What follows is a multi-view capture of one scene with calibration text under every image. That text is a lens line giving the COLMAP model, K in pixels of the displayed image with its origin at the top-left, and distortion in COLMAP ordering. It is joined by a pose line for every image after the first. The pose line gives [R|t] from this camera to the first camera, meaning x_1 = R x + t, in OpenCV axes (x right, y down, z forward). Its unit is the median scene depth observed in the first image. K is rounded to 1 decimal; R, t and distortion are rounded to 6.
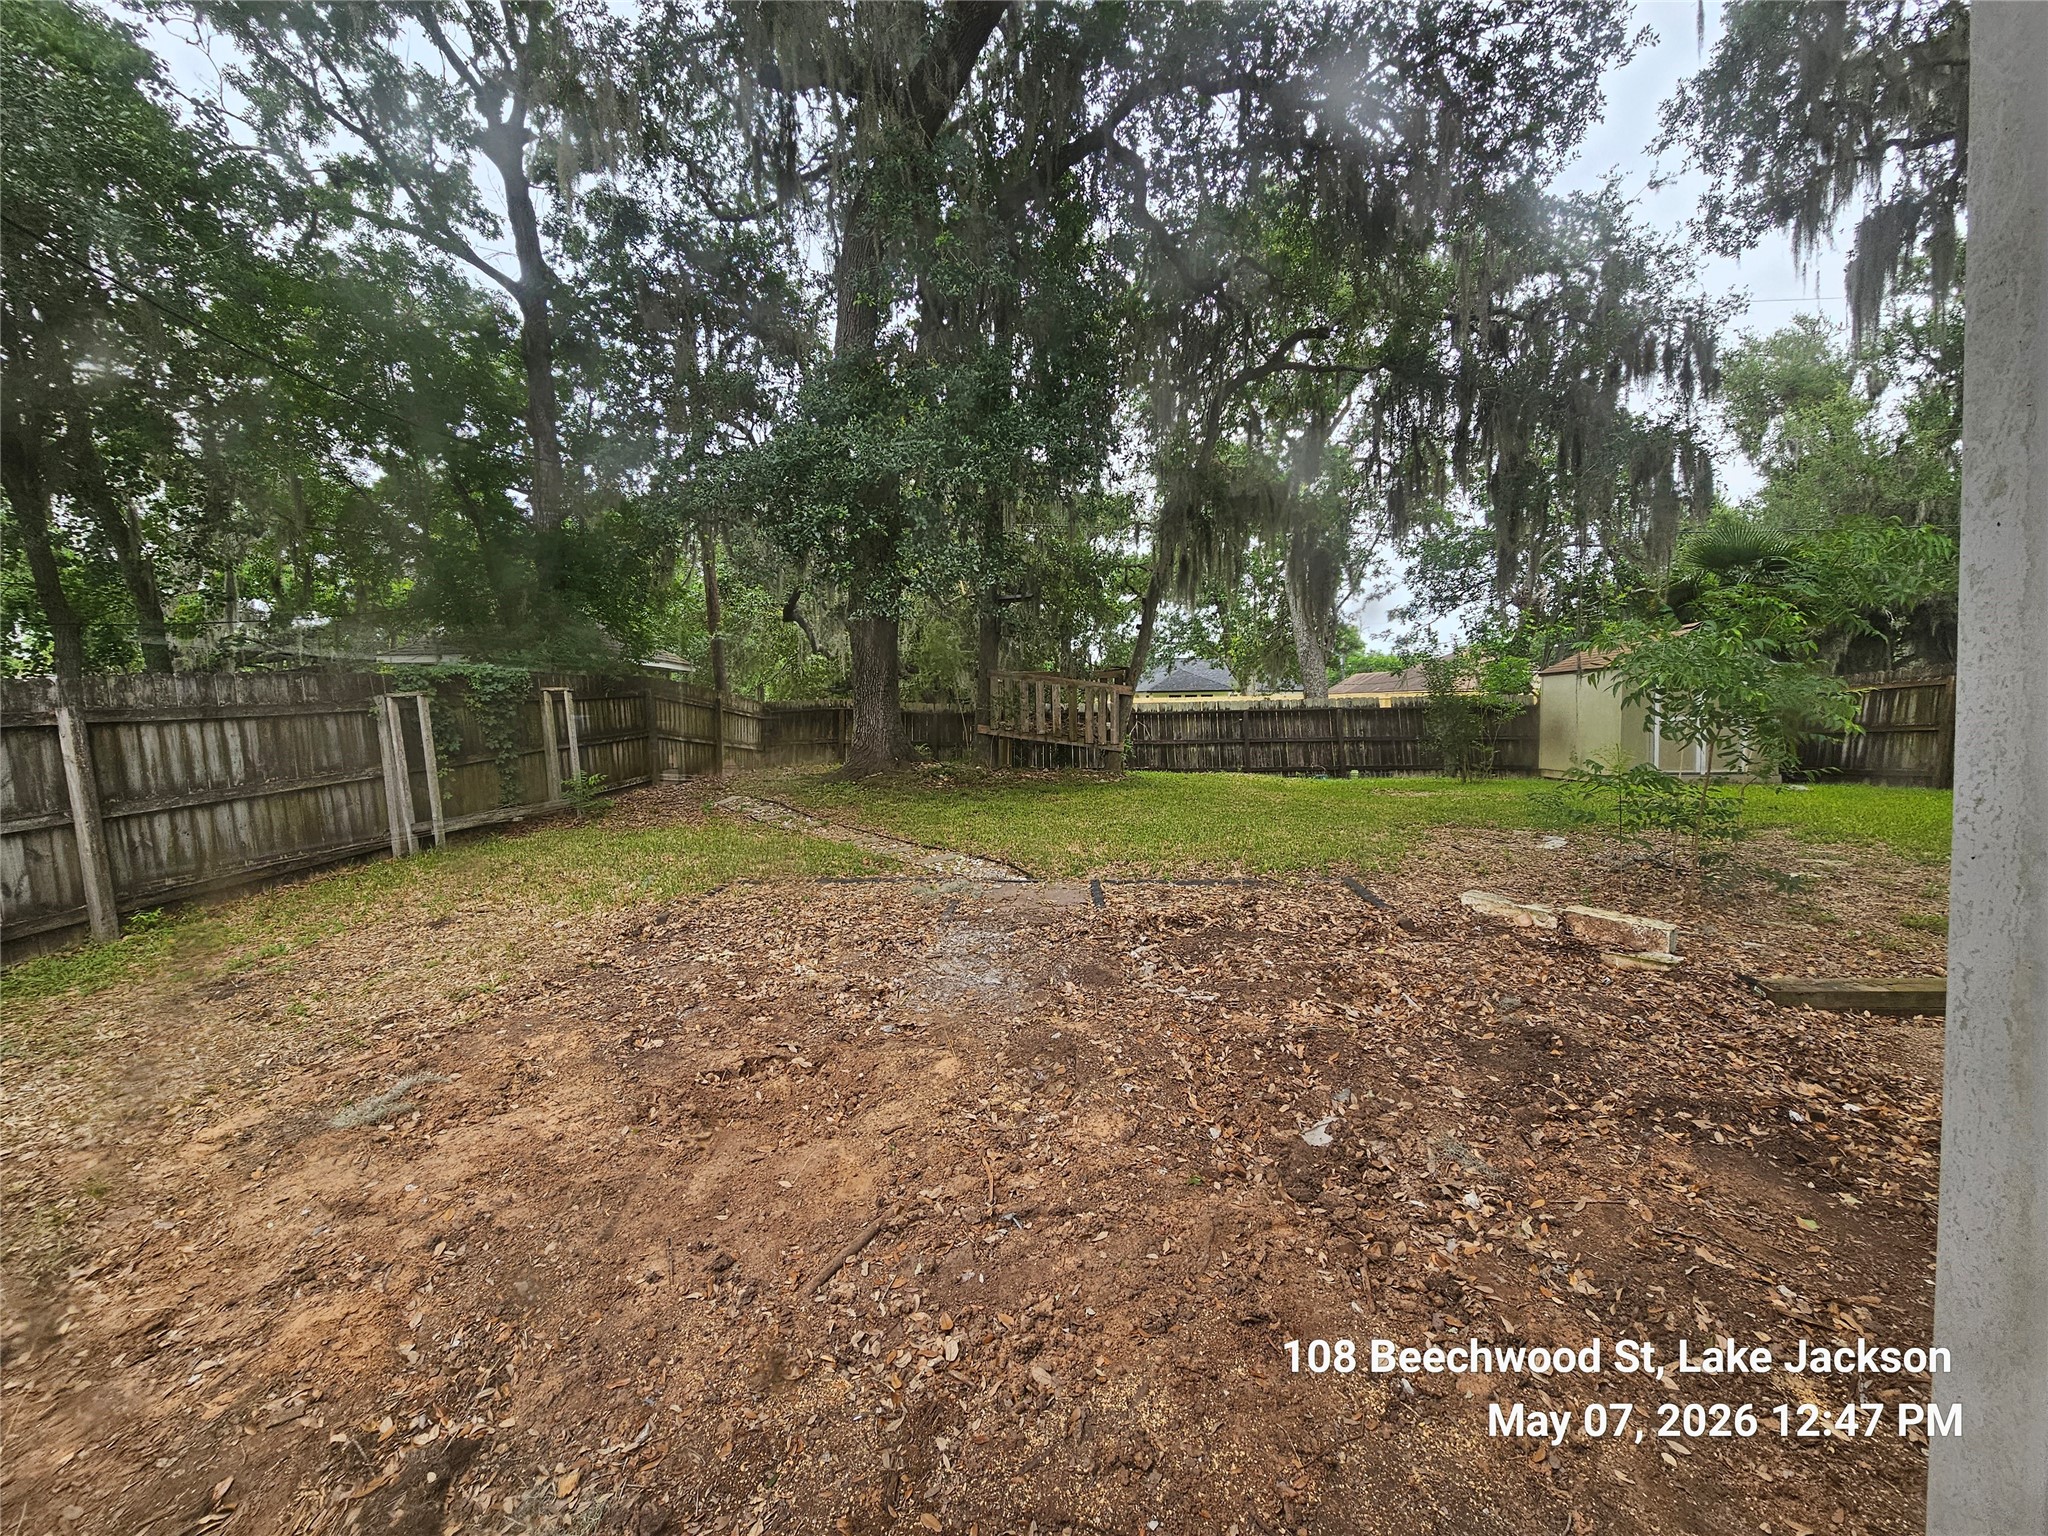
lens RADIAL K [[840.0, 0, 1014.4], [0, 840.0, 756.3], [0, 0, 1]] dist [-0.000724, -0.000343]
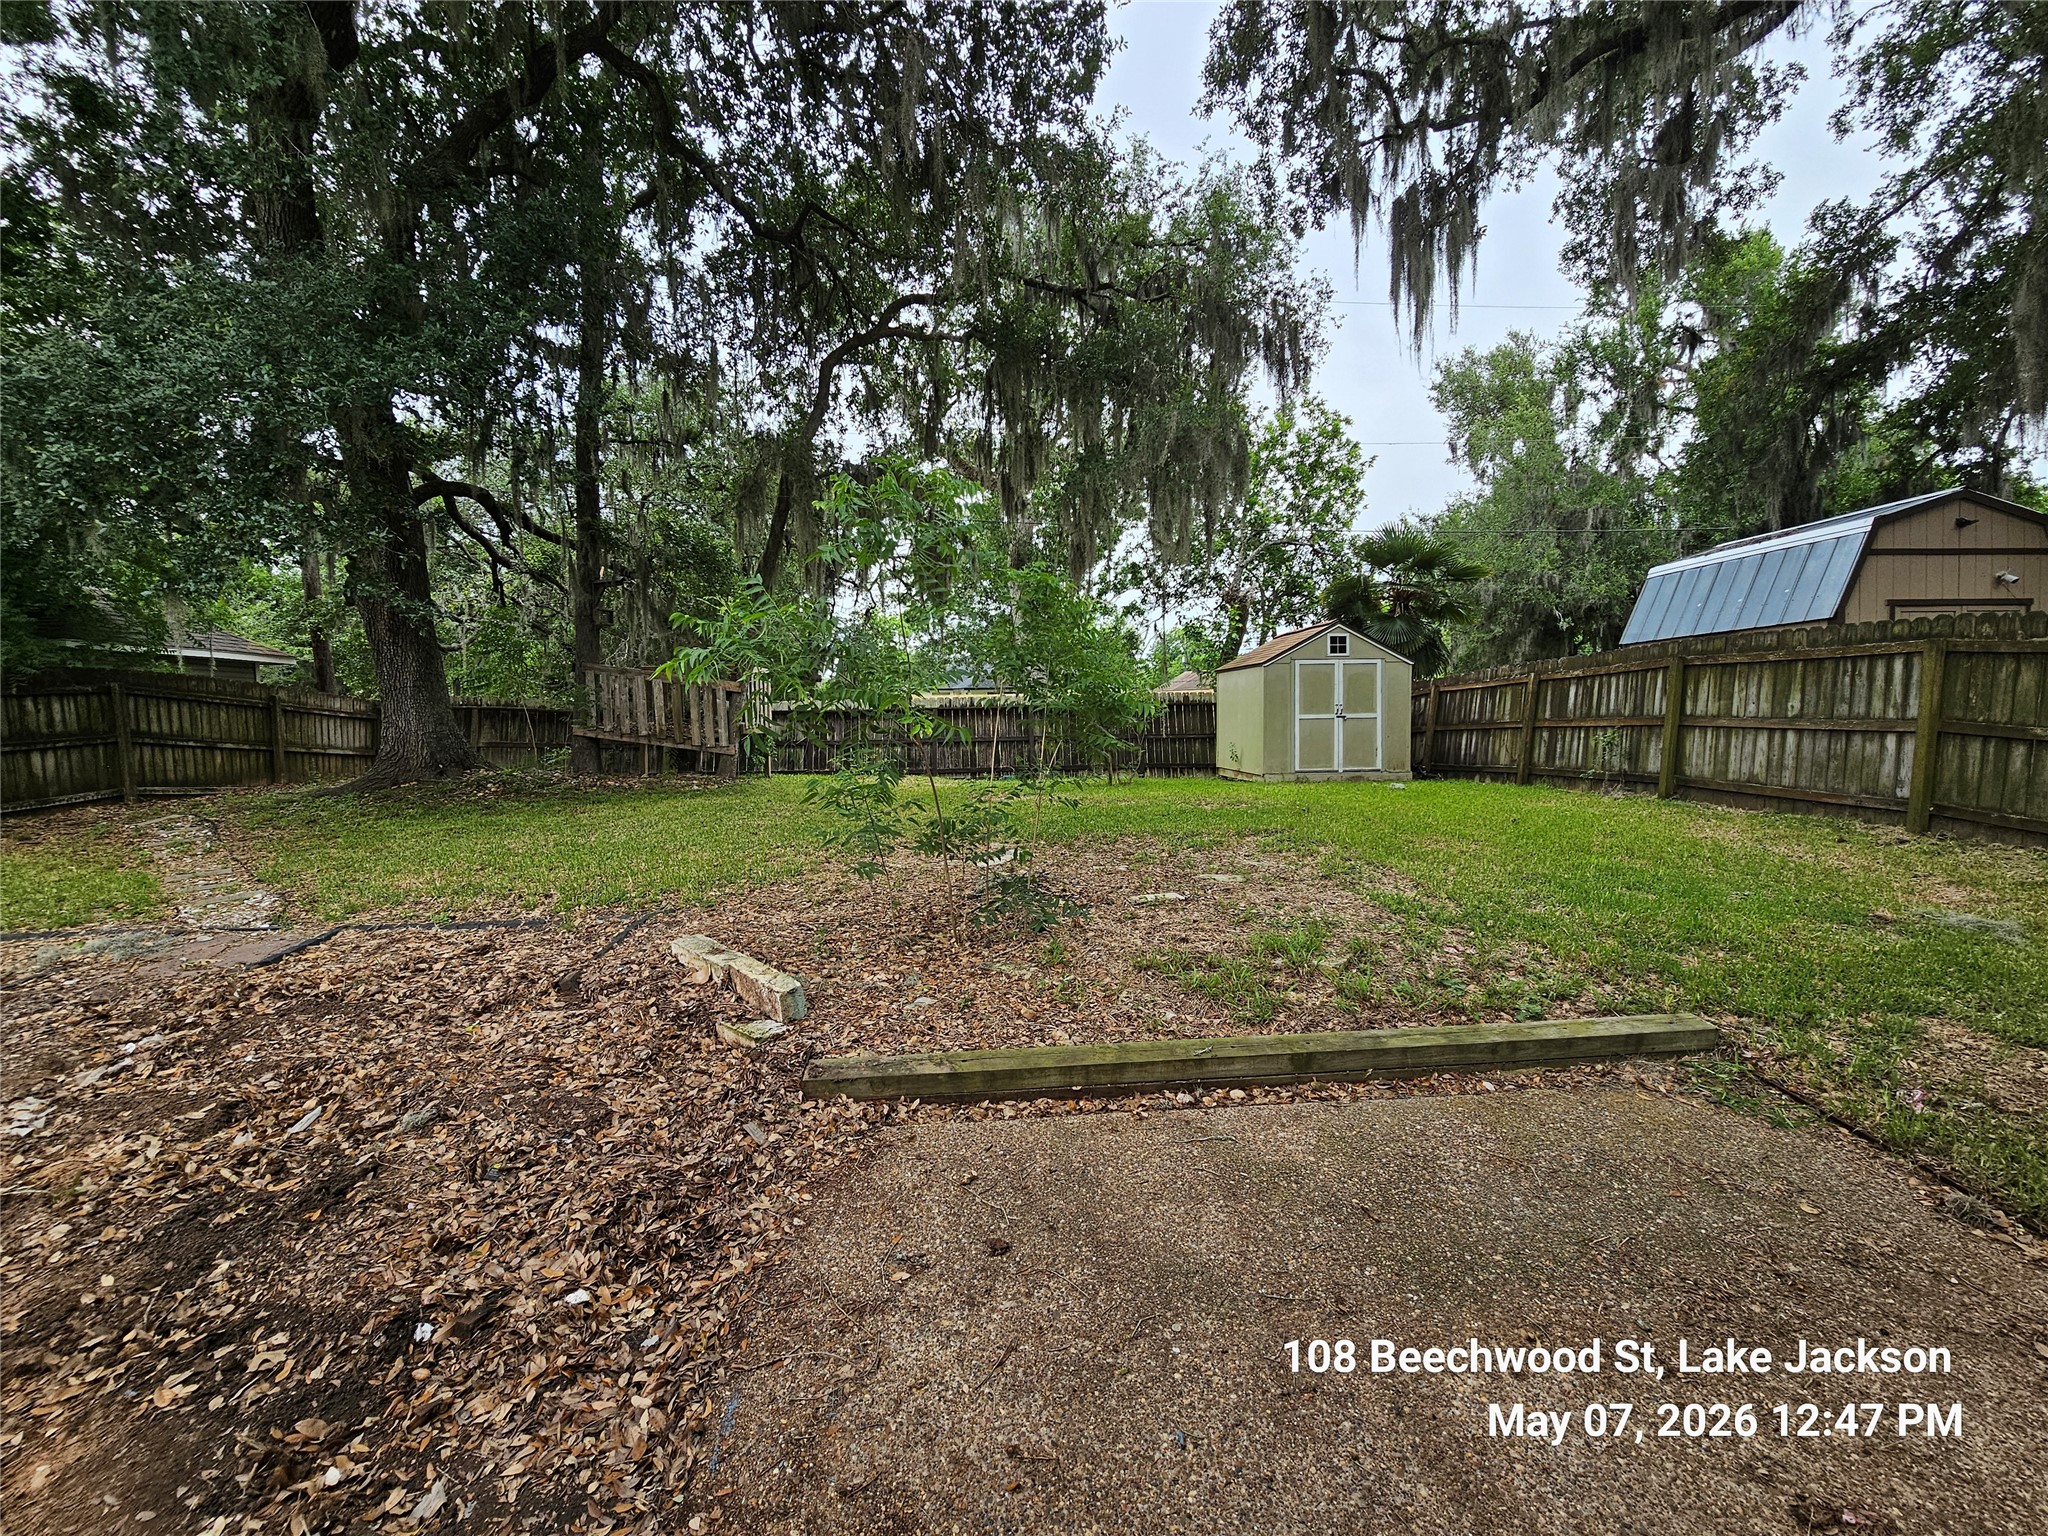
lens RADIAL K [[831.7, 0, 1009.2], [0, 831.7, 761.1], [0, 0, 1]] dist [-0.002048, -0.000405]
pose [[0.991941, -0.010302, 0.126279, 0.307372], [0.008983, 0.999899, 0.011010, -0.005663], [-0.126379, -0.009787, 0.991934, 0.069761]]
